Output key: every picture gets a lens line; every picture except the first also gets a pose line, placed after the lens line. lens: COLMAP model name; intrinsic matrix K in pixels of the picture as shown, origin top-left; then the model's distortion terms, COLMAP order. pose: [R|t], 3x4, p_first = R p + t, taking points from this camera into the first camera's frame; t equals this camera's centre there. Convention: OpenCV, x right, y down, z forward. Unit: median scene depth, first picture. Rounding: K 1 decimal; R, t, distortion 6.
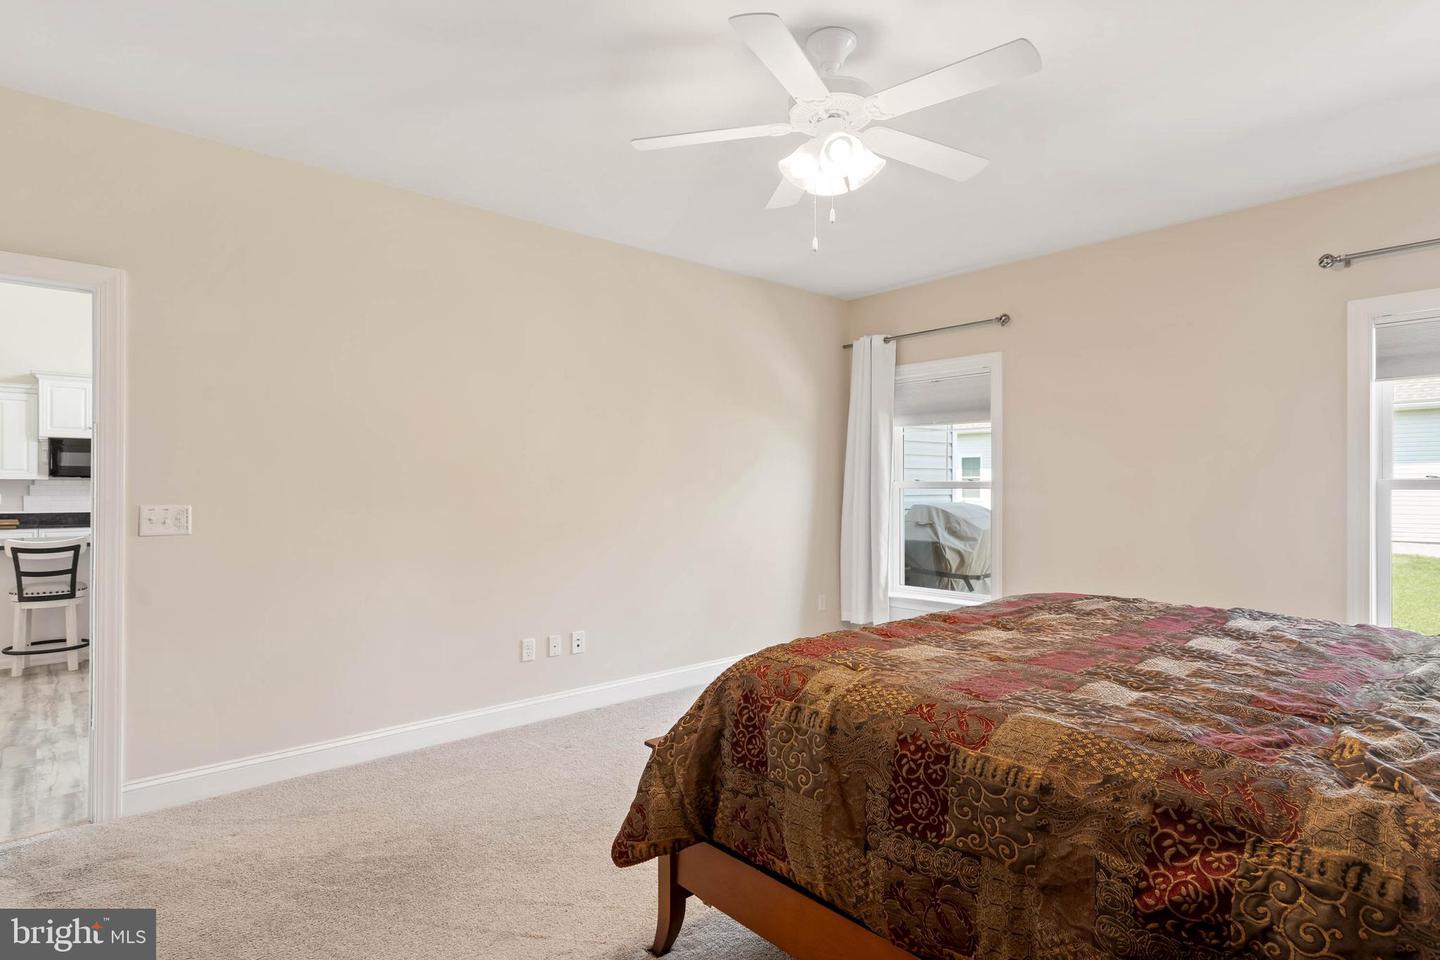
lens RADIAL K [[771.0, 0, 716.1], [0, 771.0, 480.6], [0, 0, 1]] dist [0.007909, 0.000116]
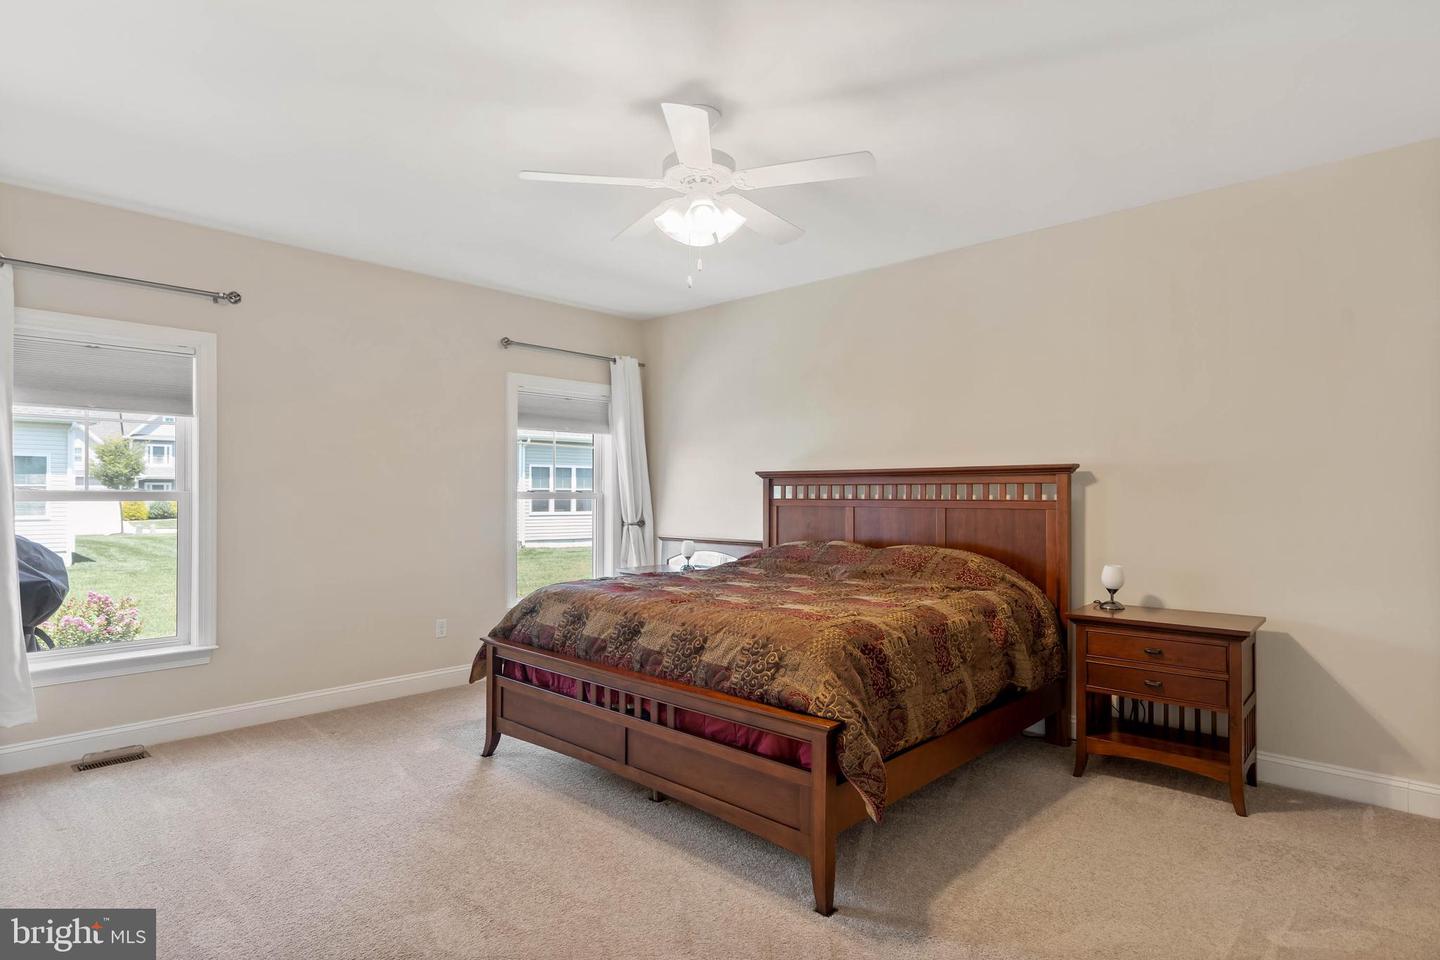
lens RADIAL K [[771.0, 0, 720.3], [0, 771.0, 492.4], [0, 0, 1]] dist [0.007909, 0.000116]
pose [[-0.094163, 0.008832, 0.995518, -0.947056], [-0.004039, 0.999949, -0.009254, 0.014224], [-0.995549, -0.004892, -0.094123, 1.017416]]
